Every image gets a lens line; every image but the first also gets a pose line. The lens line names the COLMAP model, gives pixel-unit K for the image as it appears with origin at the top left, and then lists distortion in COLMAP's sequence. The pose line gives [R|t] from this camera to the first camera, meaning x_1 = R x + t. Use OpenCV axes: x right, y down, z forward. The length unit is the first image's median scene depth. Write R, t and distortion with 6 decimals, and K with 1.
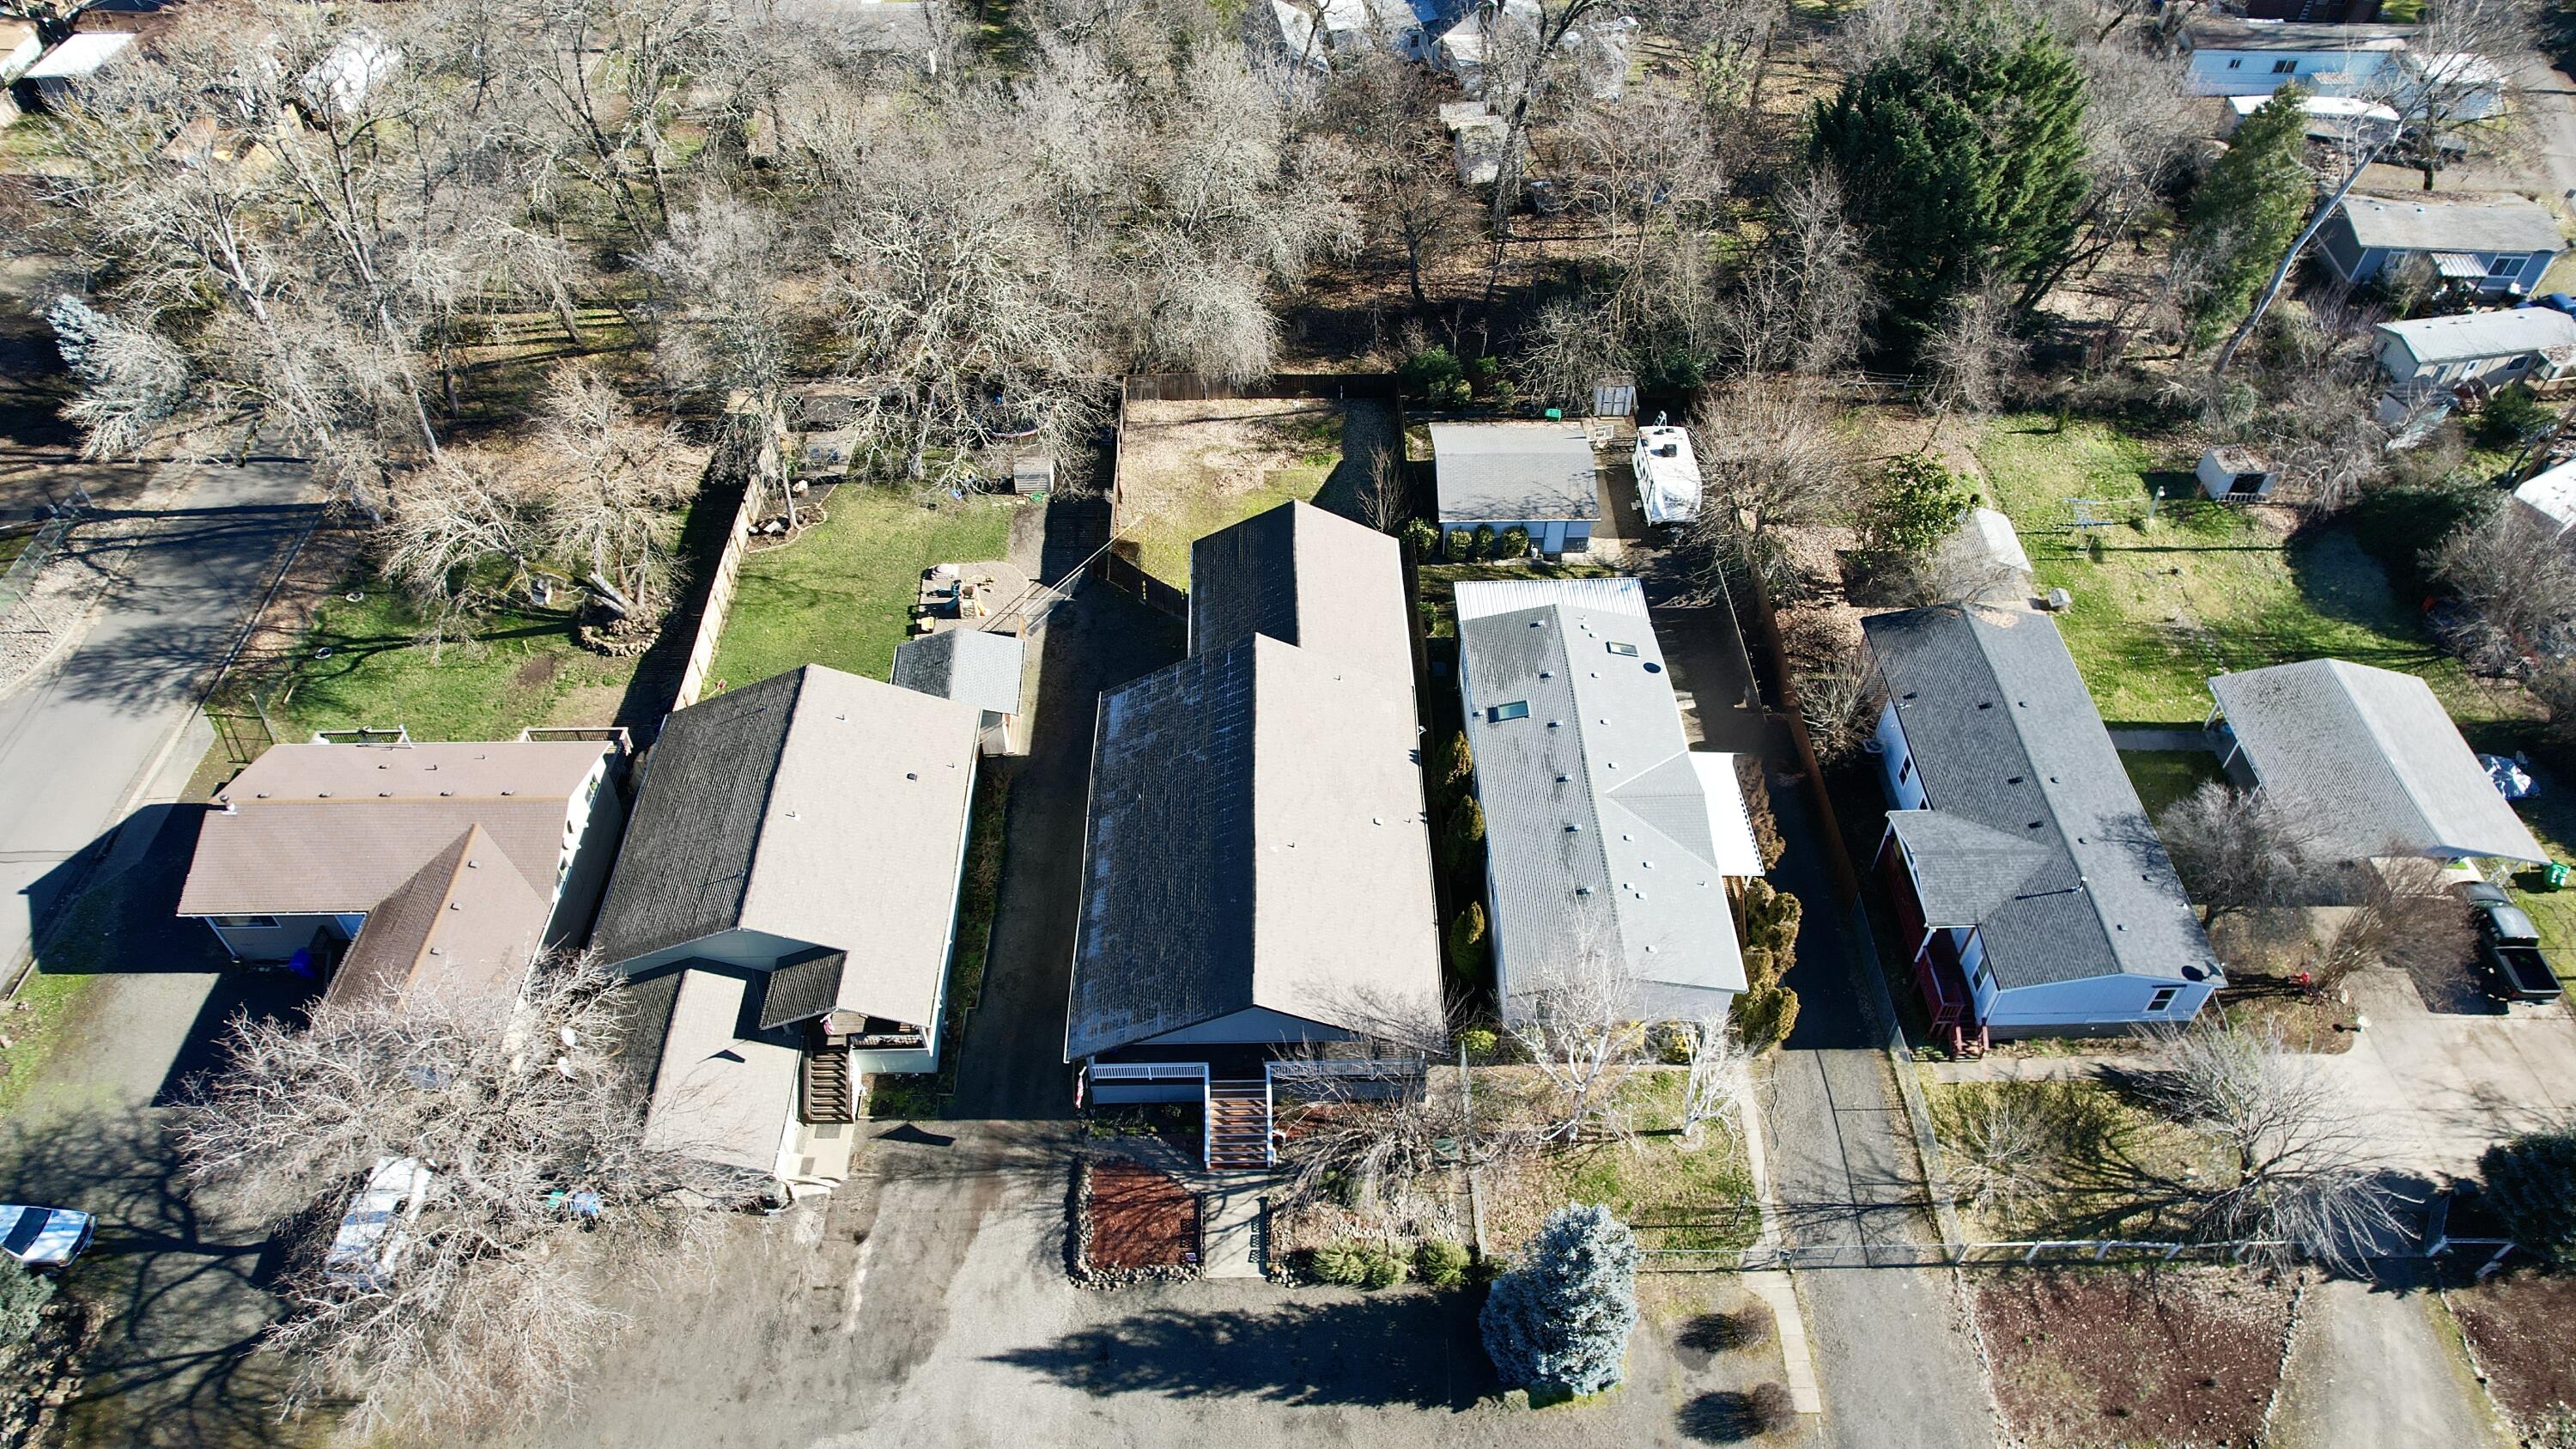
lens RADIAL K [[1635.7, 0, 1299.2], [0, 1635.7, 729.0], [0, 0, 1]] dist [-0.067769, 0.059051]
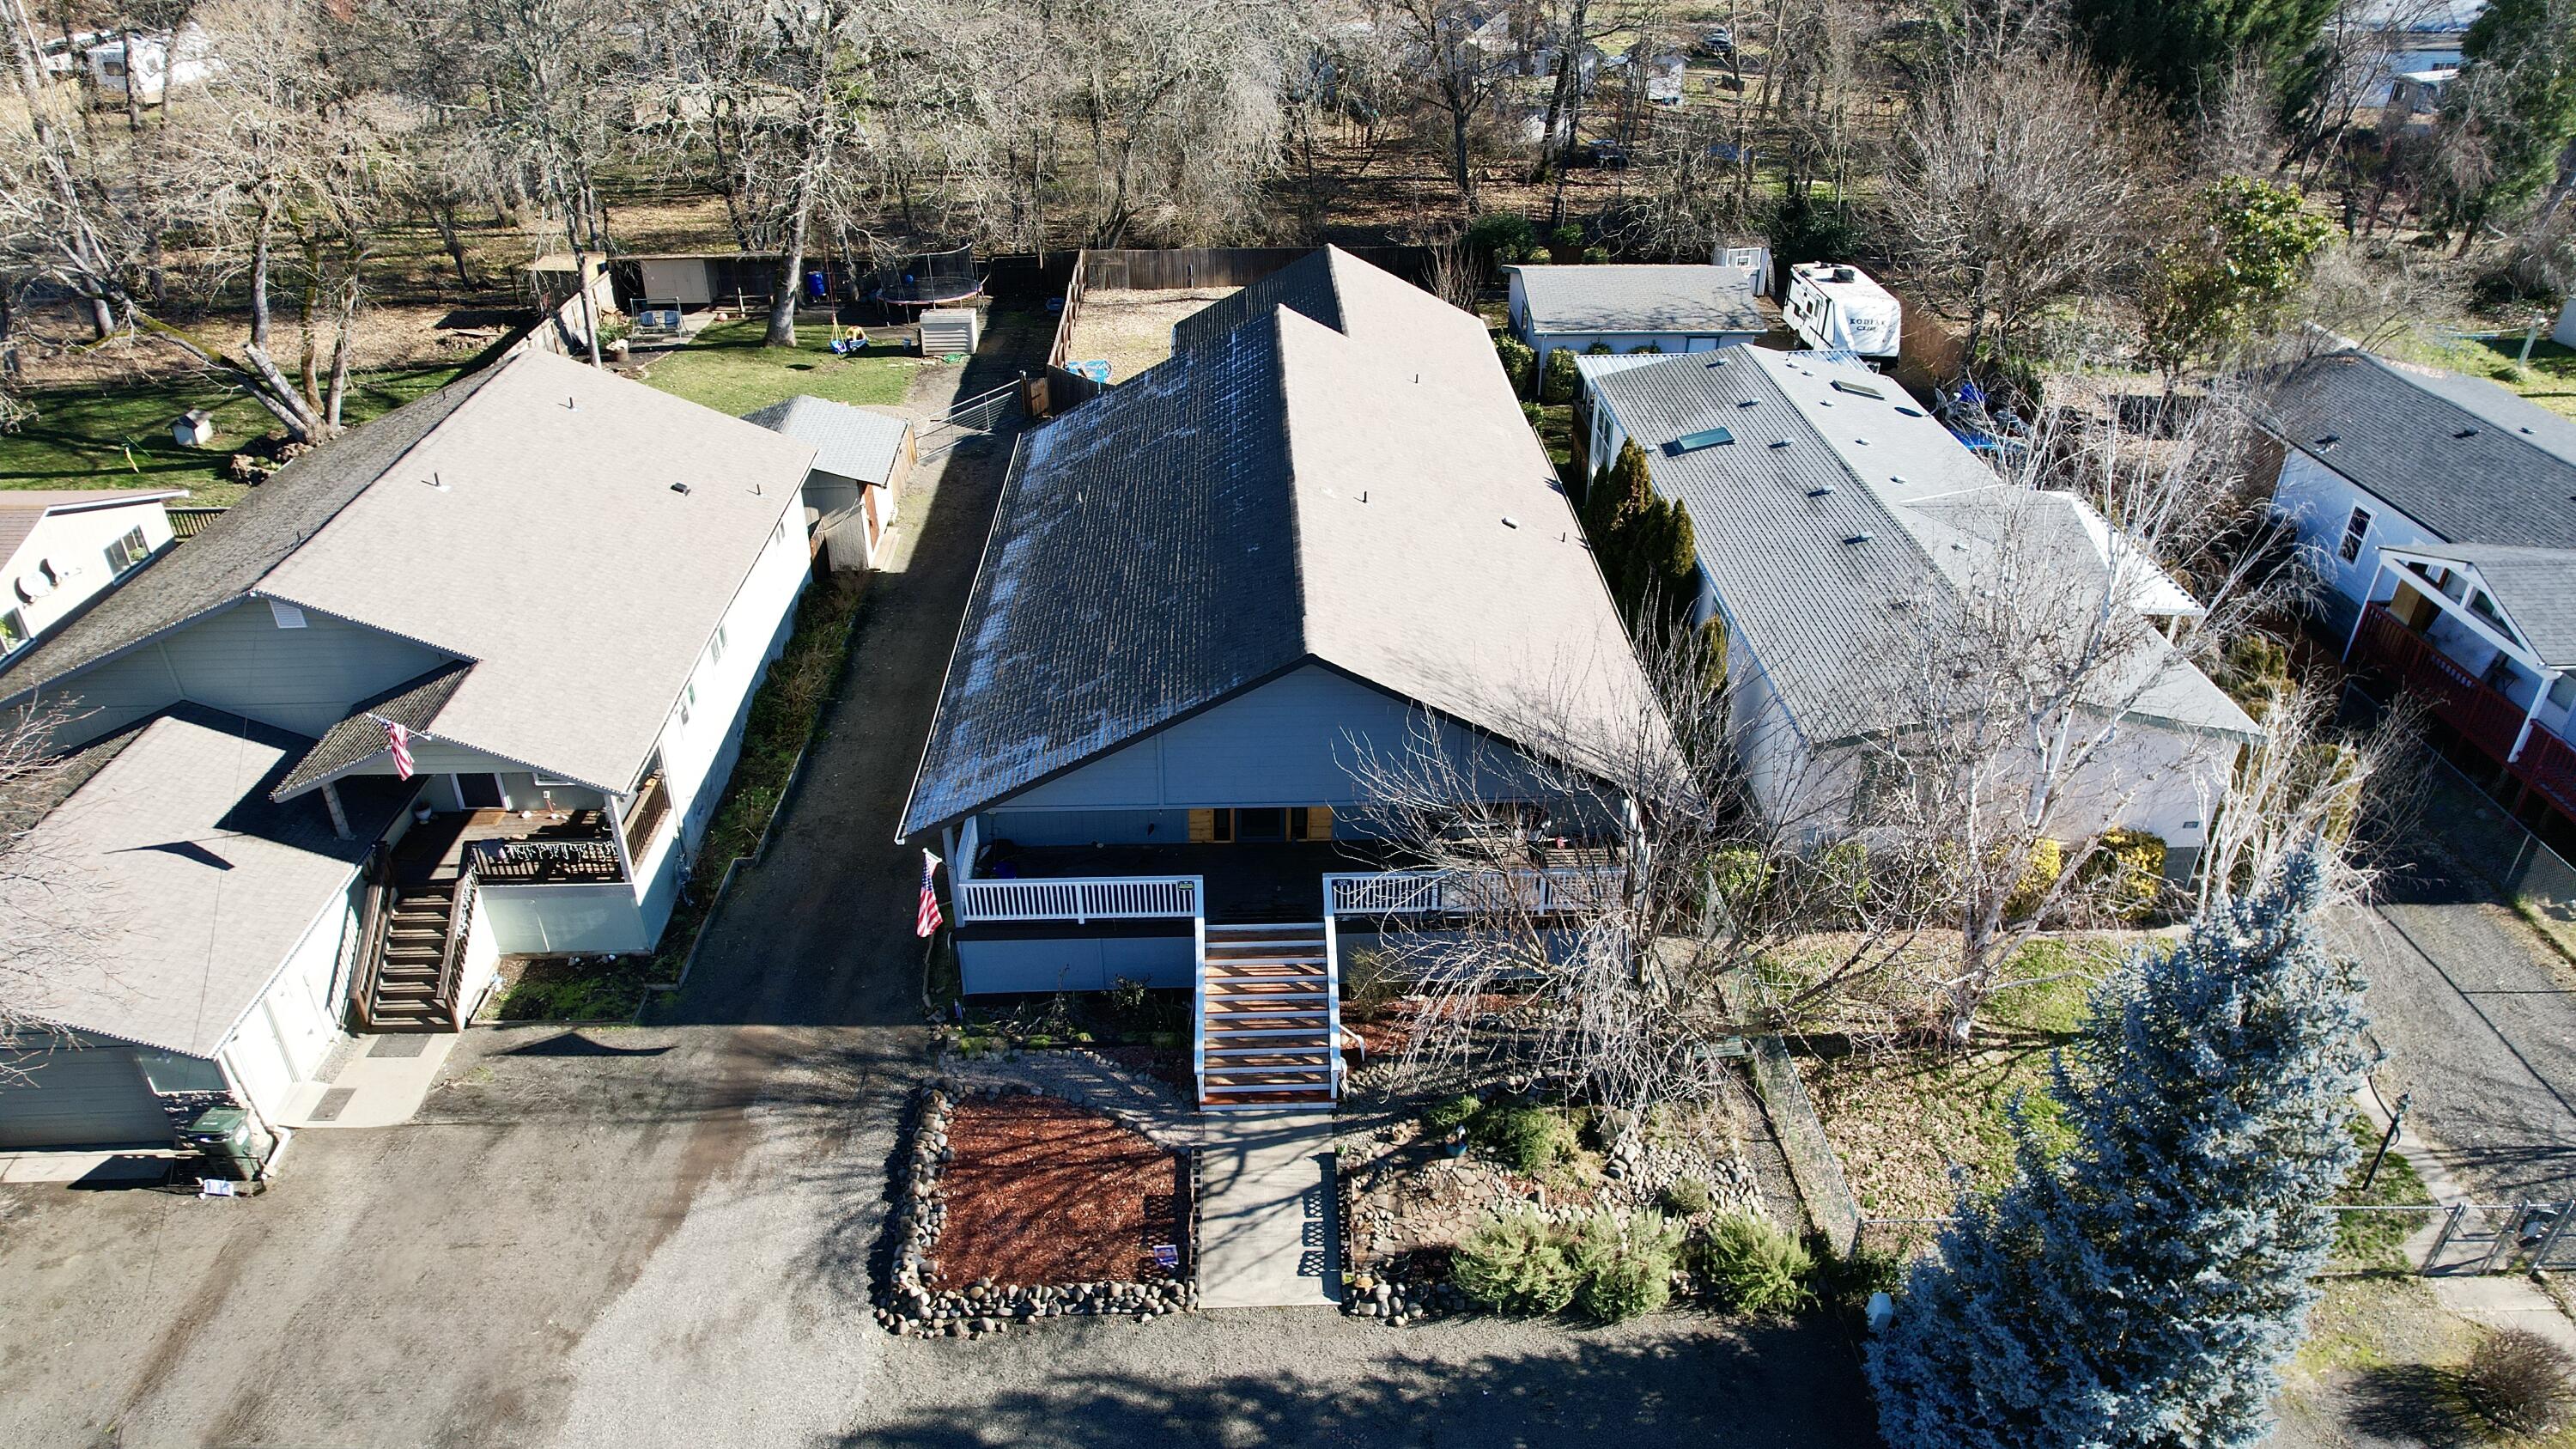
lens RADIAL K [[1647.5, 0, 1298.9], [0, 1647.5, 721.4], [0, 0, 1]] dist [-0.074747, 0.070426]
pose [[0.999829, -0.009928, 0.015570, -0.034669], [0.013664, 0.964937, -0.262125, 0.287366], [-0.012422, 0.262293, 0.964908, 0.519993]]
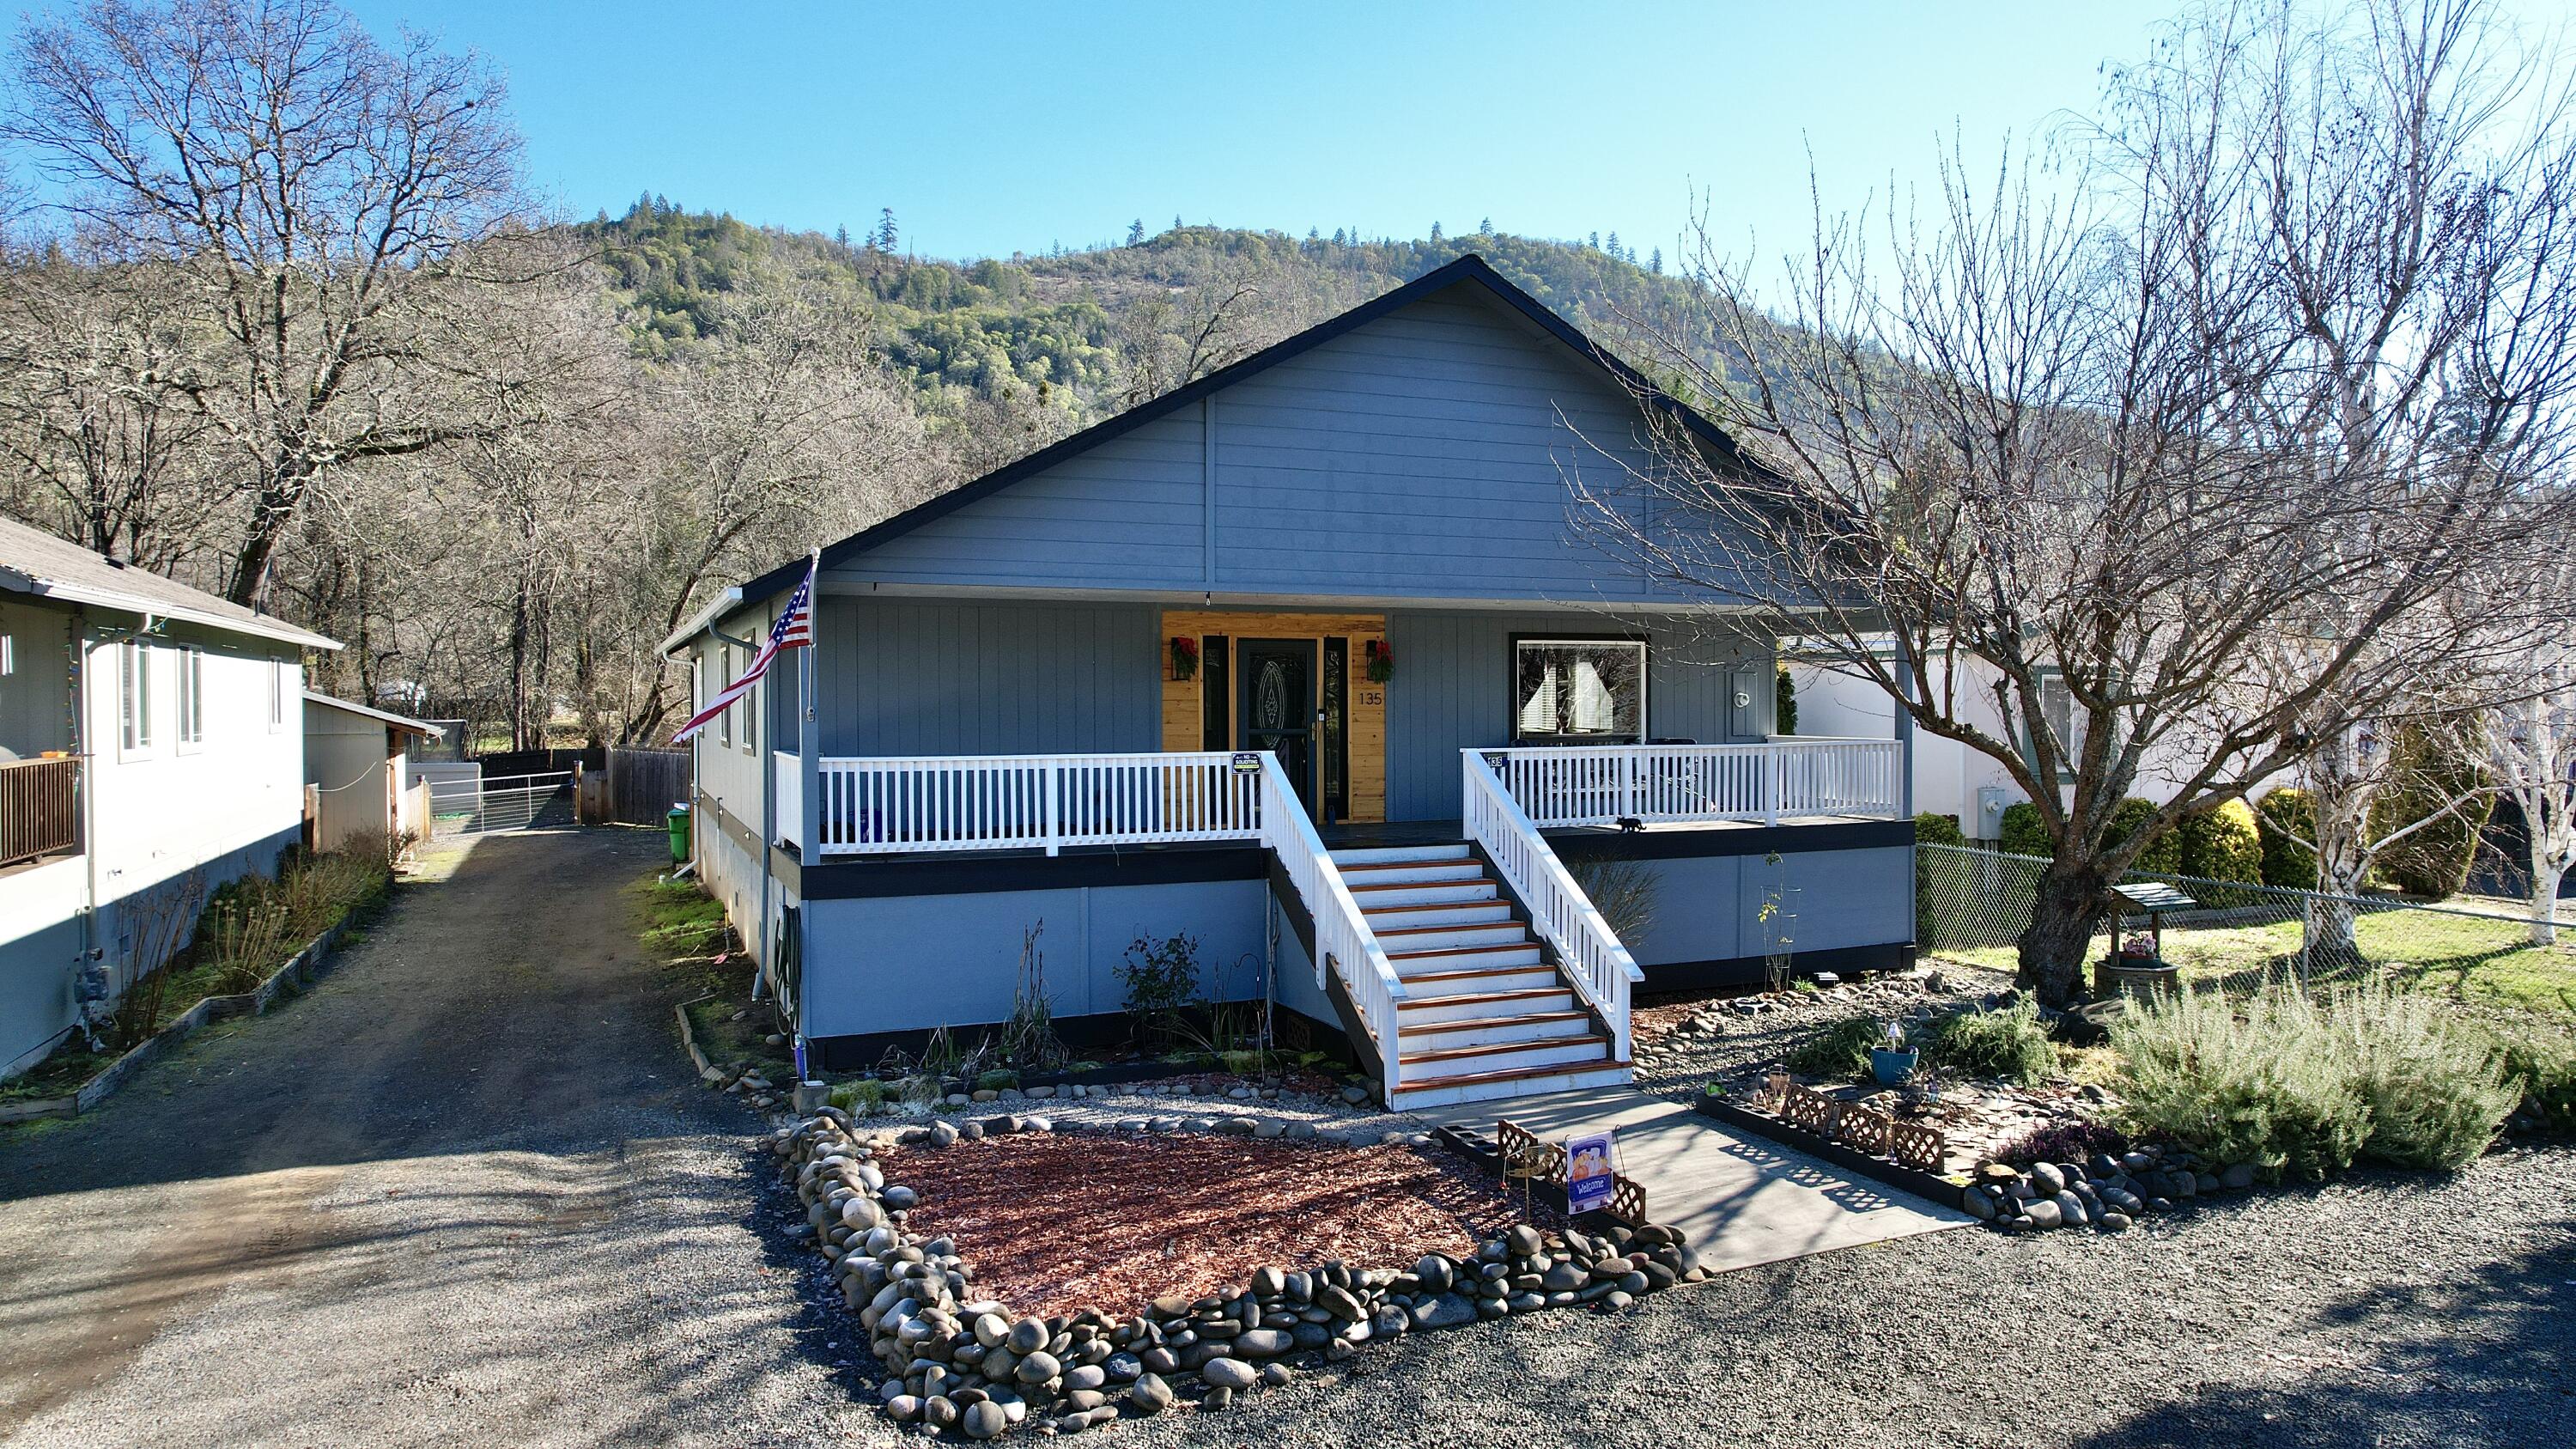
lens RADIAL K [[1647.5, 0, 1298.9], [0, 1647.5, 721.4], [0, 0, 1]] dist [-0.074747, 0.070426]
pose [[0.924896, -0.011001, 0.380060, -0.152587], [0.277031, 0.704140, -0.653790, 0.376545], [-0.260423, 0.709976, 0.654304, 0.816627]]
